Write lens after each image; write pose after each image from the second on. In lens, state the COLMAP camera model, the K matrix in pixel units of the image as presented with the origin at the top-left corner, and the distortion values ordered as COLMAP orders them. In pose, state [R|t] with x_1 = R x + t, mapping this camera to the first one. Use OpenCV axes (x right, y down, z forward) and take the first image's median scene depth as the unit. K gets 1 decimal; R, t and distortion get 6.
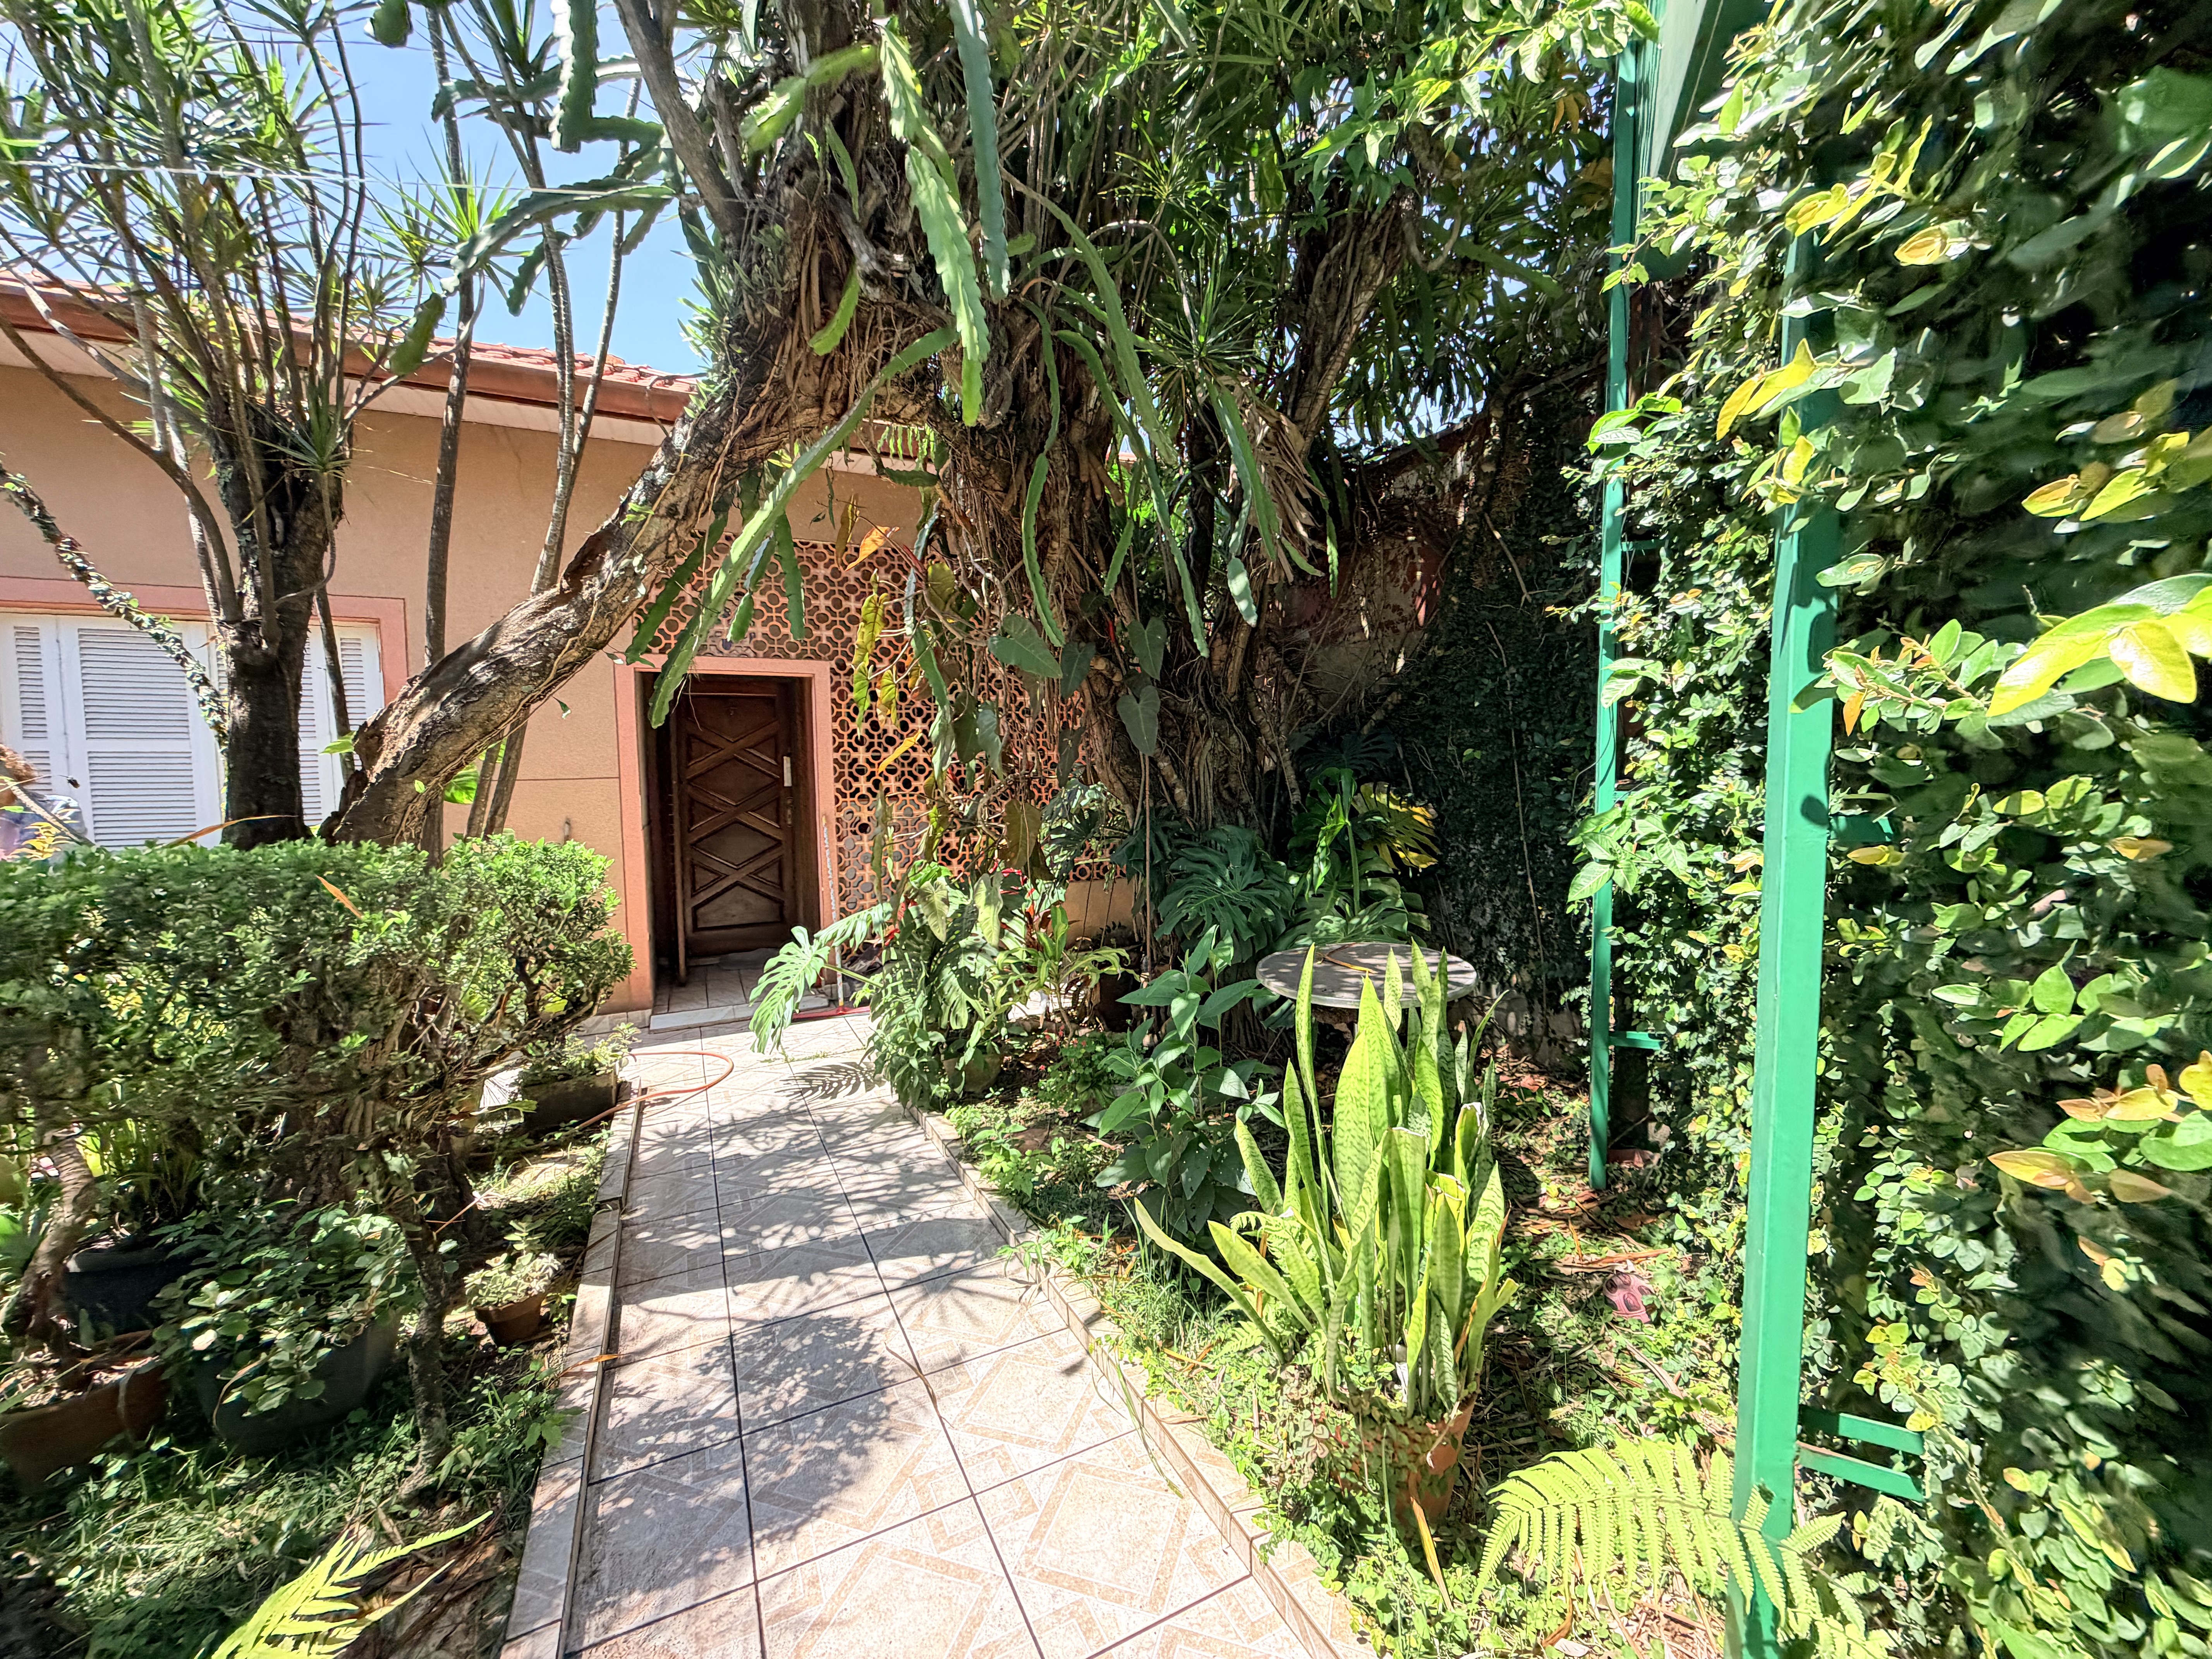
lens RADIAL K [[885.4, 0, 1097.1], [0, 885.4, 828.9], [0, 0, 1]] dist [0.001004, -0.000572]
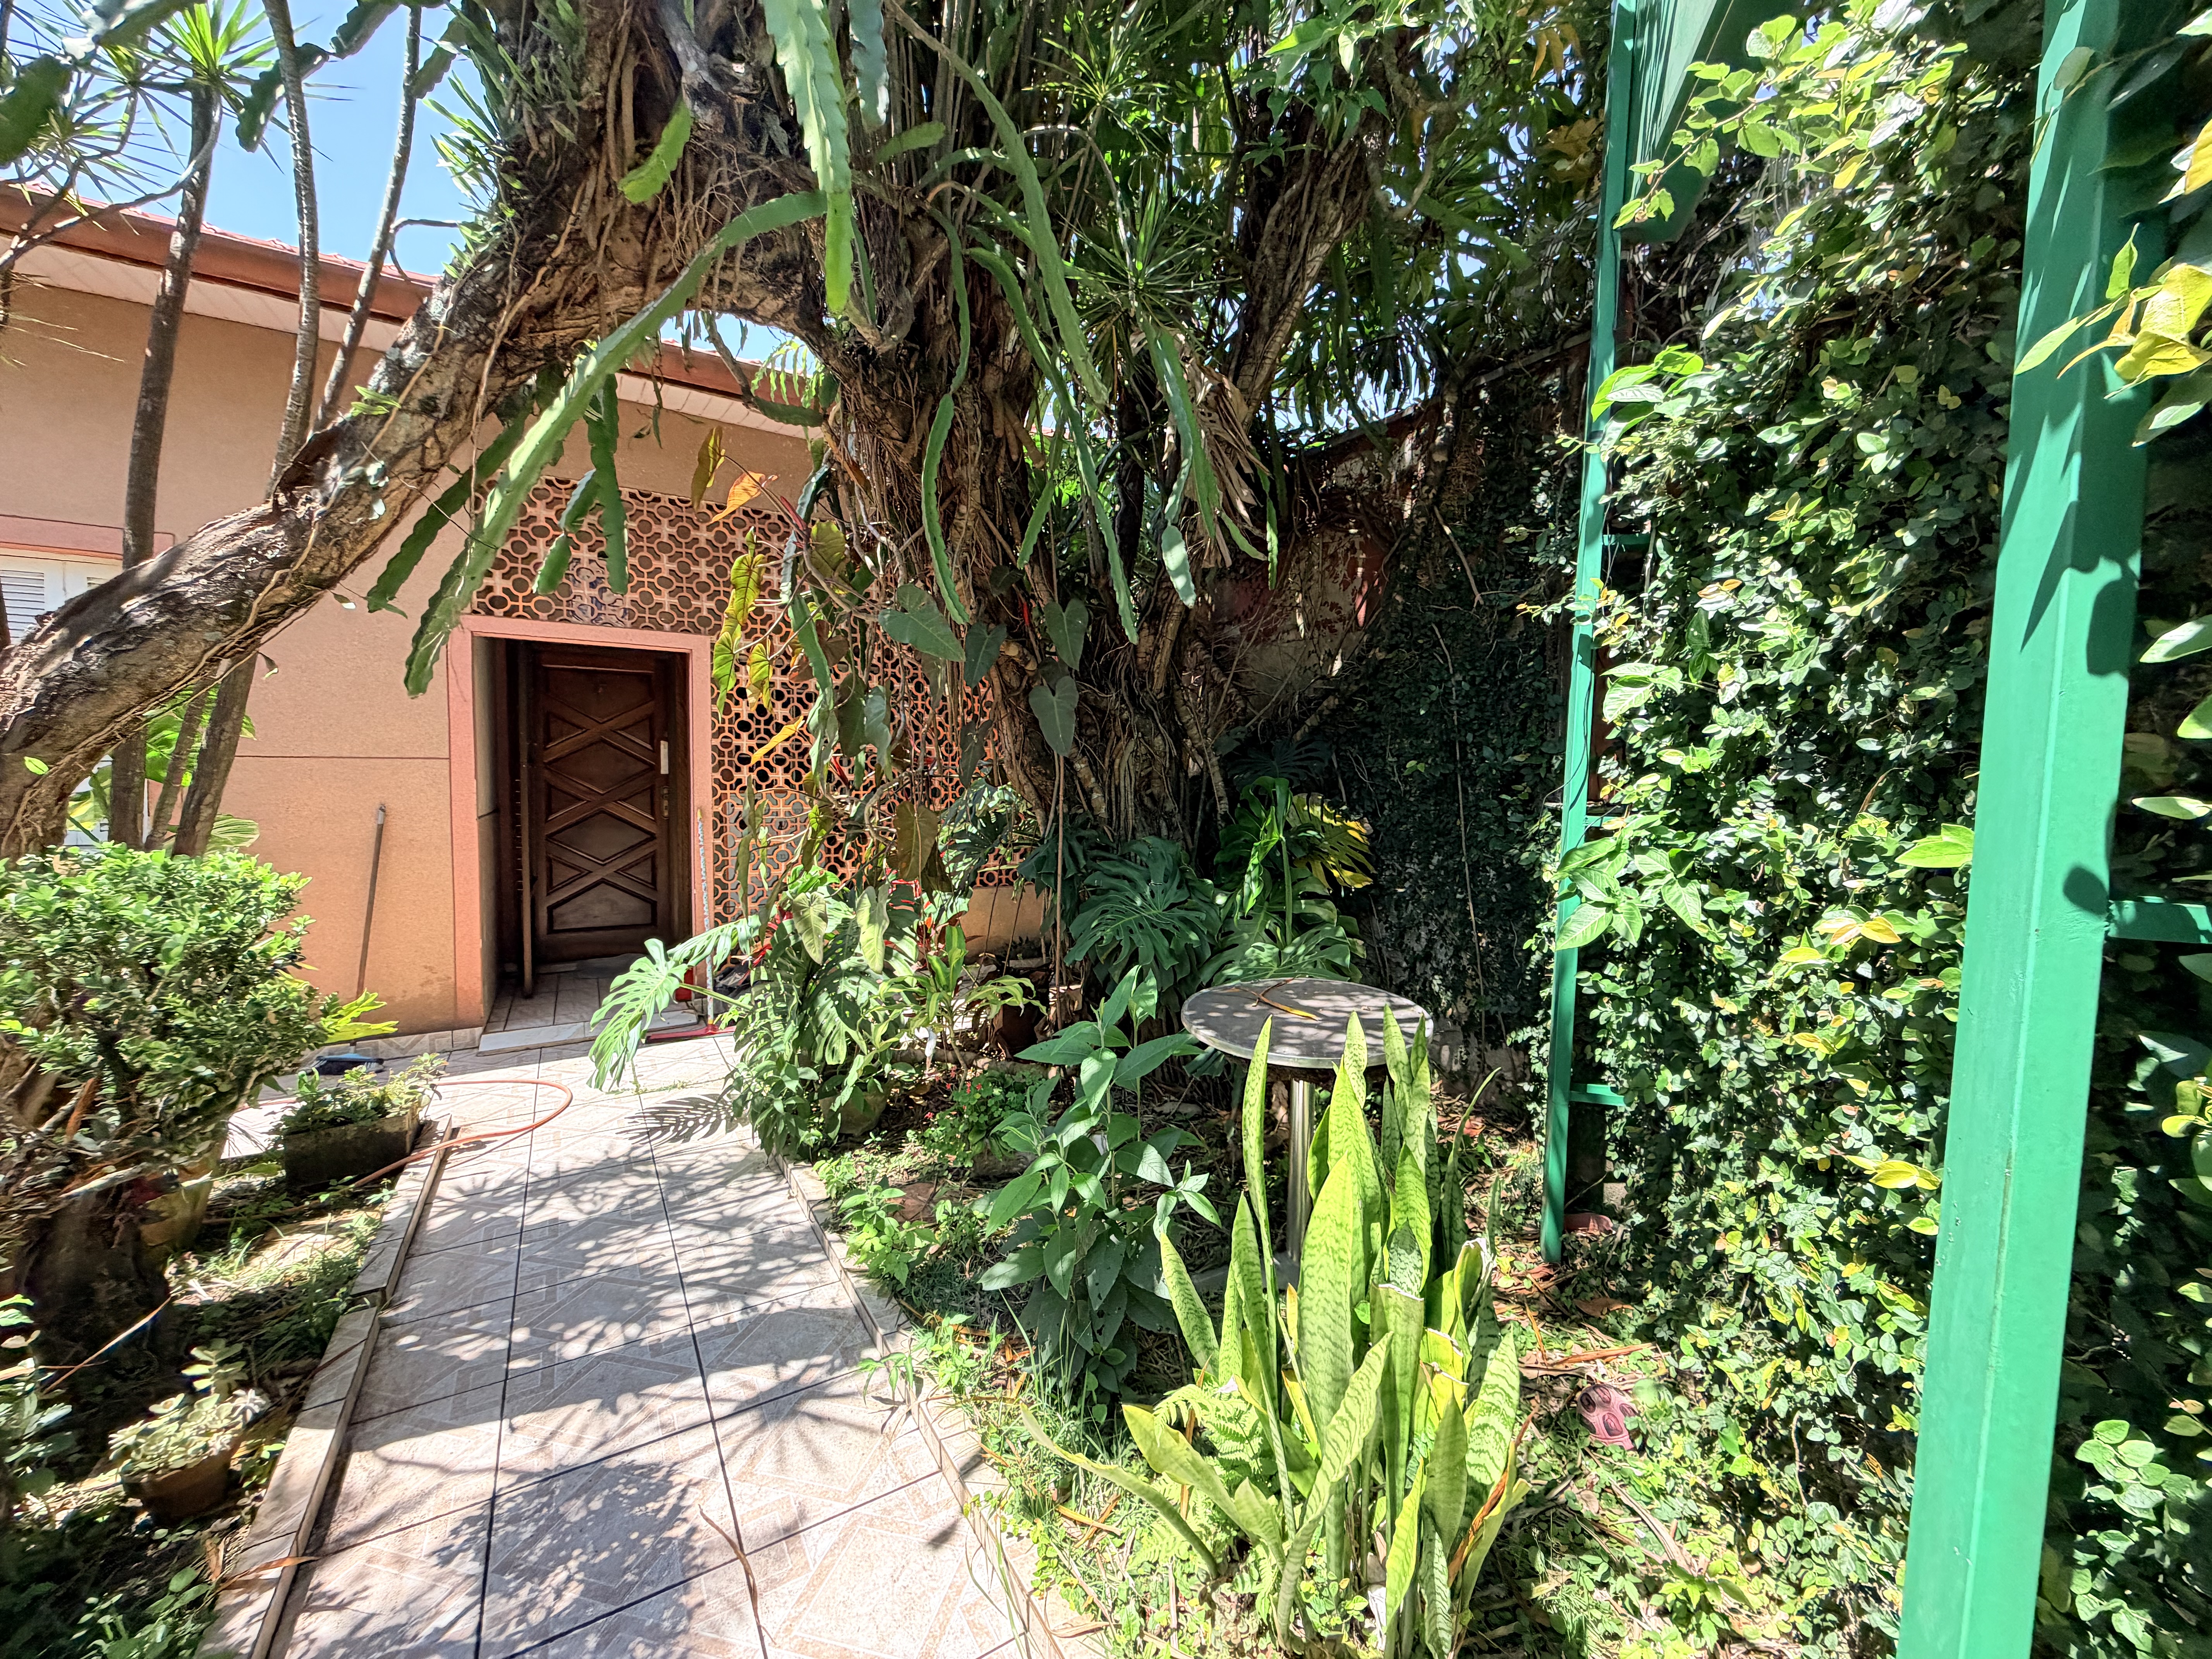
lens RADIAL K [[885.4, 0, 1093.9], [0, 885.4, 825.2], [0, 0, 1]] dist [0.001004, -0.000572]
pose [[0.995391, 0.028547, 0.091549, 0.013999], [-0.028496, 0.999592, -0.001867, -0.019109], [-0.091565, -0.000750, 0.995799, 0.177384]]
